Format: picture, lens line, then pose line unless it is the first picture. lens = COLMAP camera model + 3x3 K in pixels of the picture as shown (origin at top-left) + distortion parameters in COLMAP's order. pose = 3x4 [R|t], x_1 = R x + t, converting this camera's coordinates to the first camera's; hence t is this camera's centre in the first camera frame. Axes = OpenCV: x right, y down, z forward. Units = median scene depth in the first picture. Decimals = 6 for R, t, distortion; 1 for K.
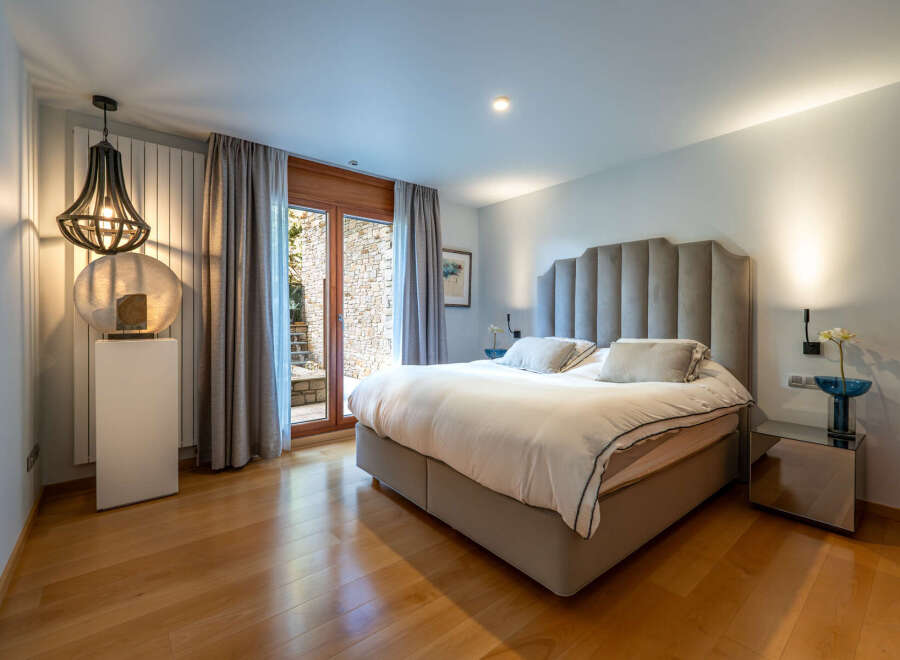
lens RADIAL K [[409.9, 0, 457.7], [0, 409.9, 312.8], [0, 0, 1]] dist [0.000789, -0.000278]
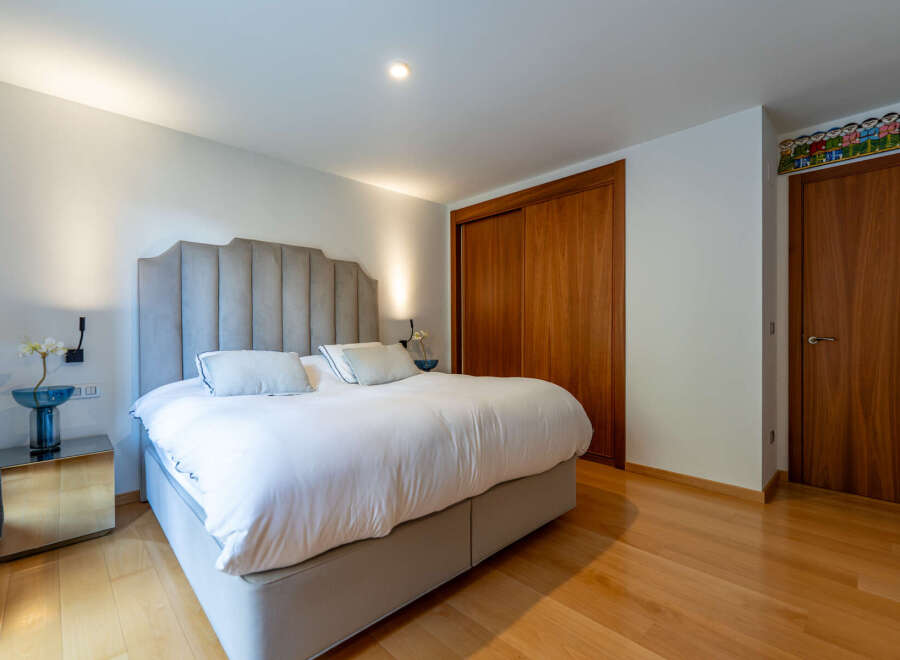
lens RADIAL K [[408.3, 0, 450.0], [0, 408.3, 330.0], [0, 0, 1]] dist [0.014935, -0.000118]
pose [[-0.057871, -0.007810, 0.998294, -0.622245], [-0.013092, 0.999889, 0.007063, 0.012599], [-0.998238, -0.012661, -0.057967, 0.785836]]
